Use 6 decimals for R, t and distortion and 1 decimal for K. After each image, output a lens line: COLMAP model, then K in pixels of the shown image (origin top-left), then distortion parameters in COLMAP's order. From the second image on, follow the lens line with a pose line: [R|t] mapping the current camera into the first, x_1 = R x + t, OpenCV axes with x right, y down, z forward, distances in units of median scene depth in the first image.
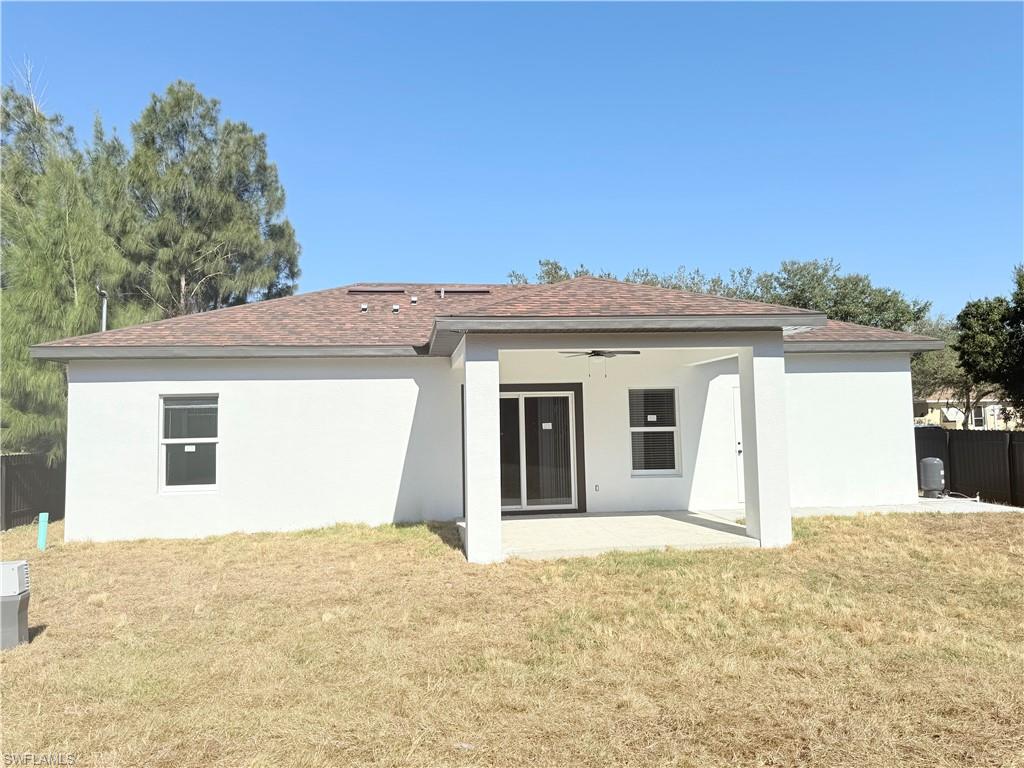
lens RADIAL K [[712.9, 0, 512.0], [0, 712.9, 384.0], [0, 0, 1]] dist [0.106388, 0.000063]
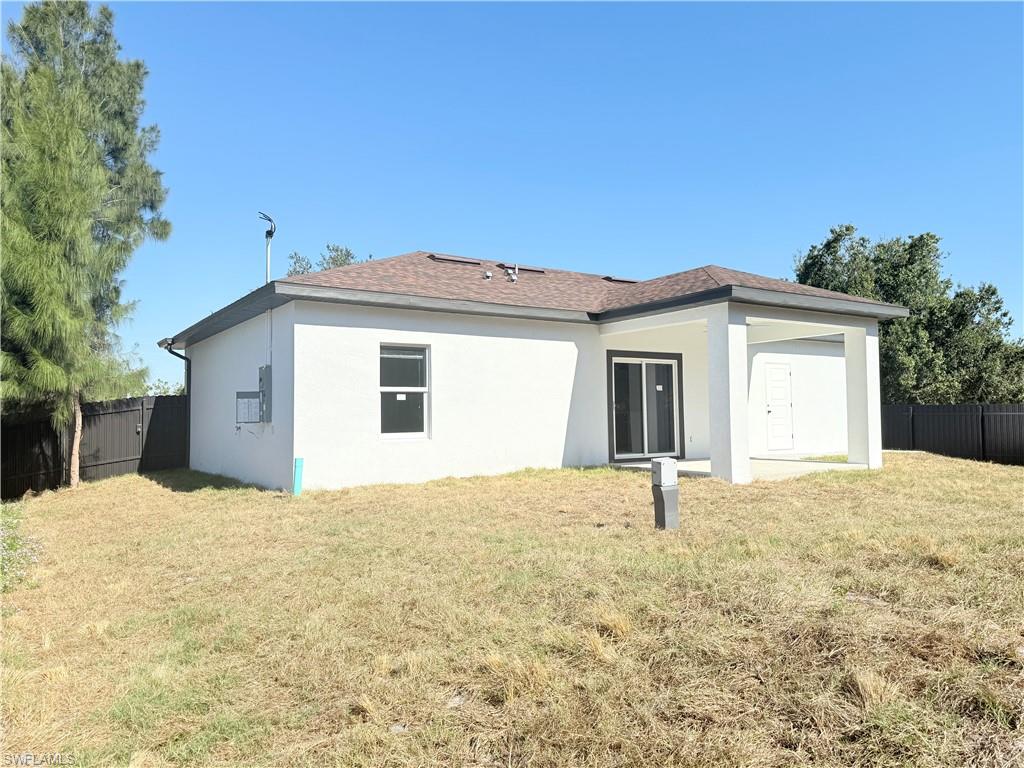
lens RADIAL K [[712.9, 0, 512.0], [0, 712.9, 384.0], [0, 0, 1]] dist [0.106388, 0.000063]
pose [[0.895779, 0.030496, 0.443452, -0.747908], [-0.030265, 0.999513, -0.007602, 0.072829], [-0.443468, -0.006612, 0.896266, 0.029480]]
